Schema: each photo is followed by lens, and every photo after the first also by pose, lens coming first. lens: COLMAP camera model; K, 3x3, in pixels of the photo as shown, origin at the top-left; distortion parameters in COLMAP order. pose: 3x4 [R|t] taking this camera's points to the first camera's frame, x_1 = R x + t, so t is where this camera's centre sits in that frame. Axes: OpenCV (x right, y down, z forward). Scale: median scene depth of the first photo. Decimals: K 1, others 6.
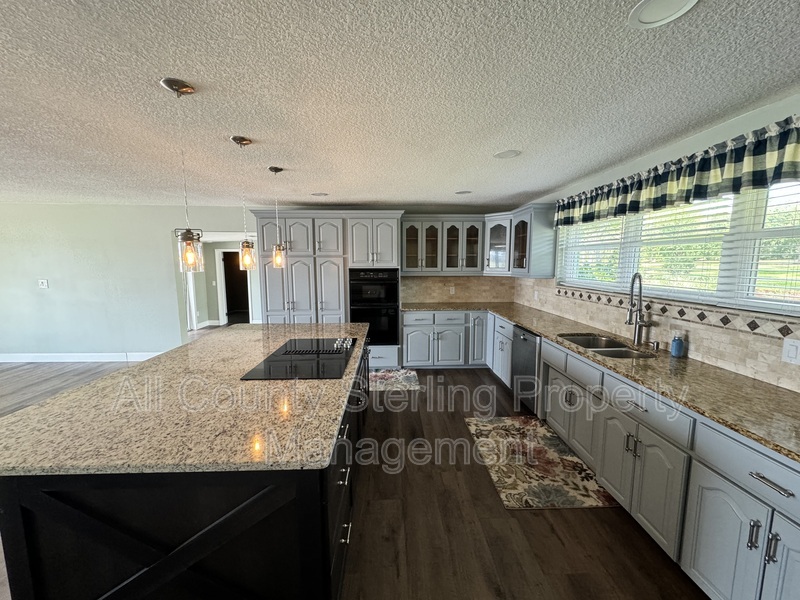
lens RADIAL K [[320.7, 0, 401.2], [0, 320.7, 300.8], [0, 0, 1]] dist [-0.001723, 0.000355]
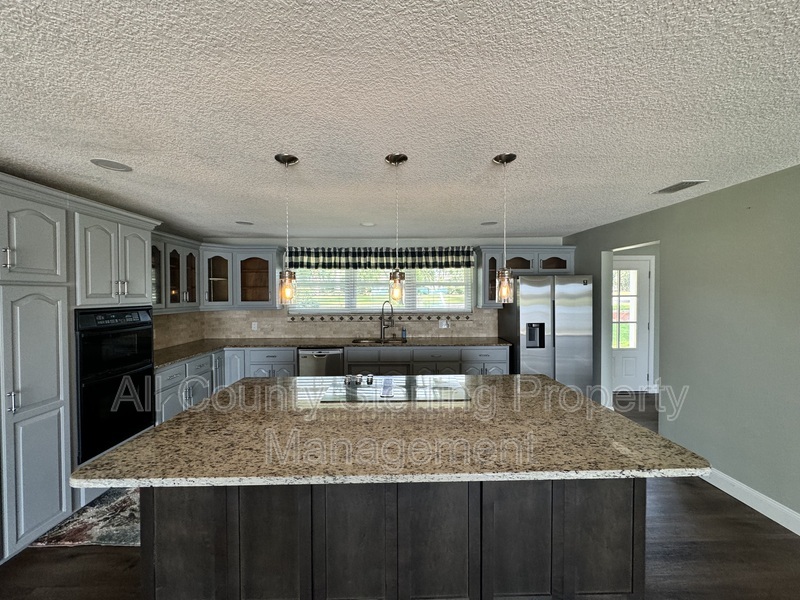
lens RADIAL K [[320.7, 0, 401.1], [0, 320.7, 298.4], [0, 0, 1]] dist [-0.001723, 0.000355]
pose [[0.012587, -0.011721, 0.999852, -0.662227], [0.124264, 0.992198, 0.010067, -0.059464], [-0.992169, 0.124119, 0.013946, 0.485225]]
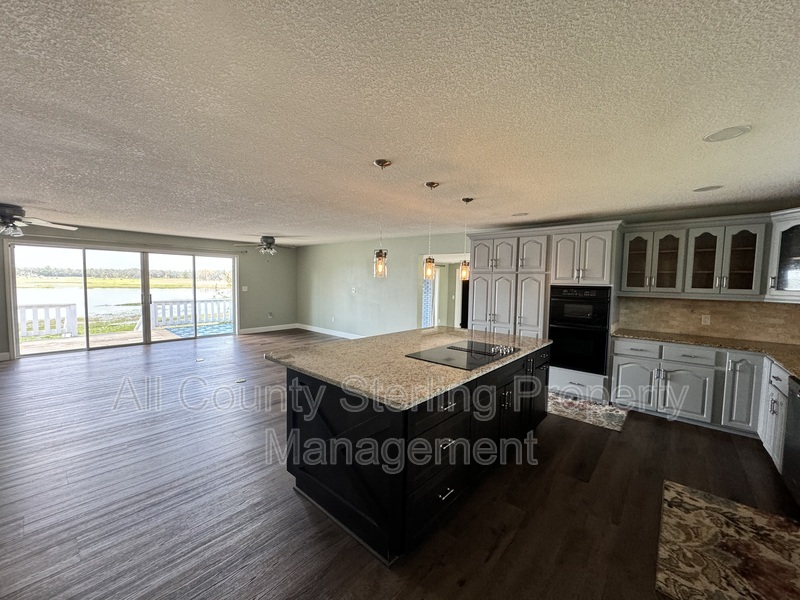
lens RADIAL K [[320.7, 0, 398.4], [0, 320.7, 300.1], [0, 0, 1]] dist [-0.001723, 0.000355]
pose [[0.727439, 0.058225, -0.683698, 0.170361], [-0.104755, 0.994137, -0.026795, 0.019066], [0.678129, 0.091113, 0.729273, -0.022693]]
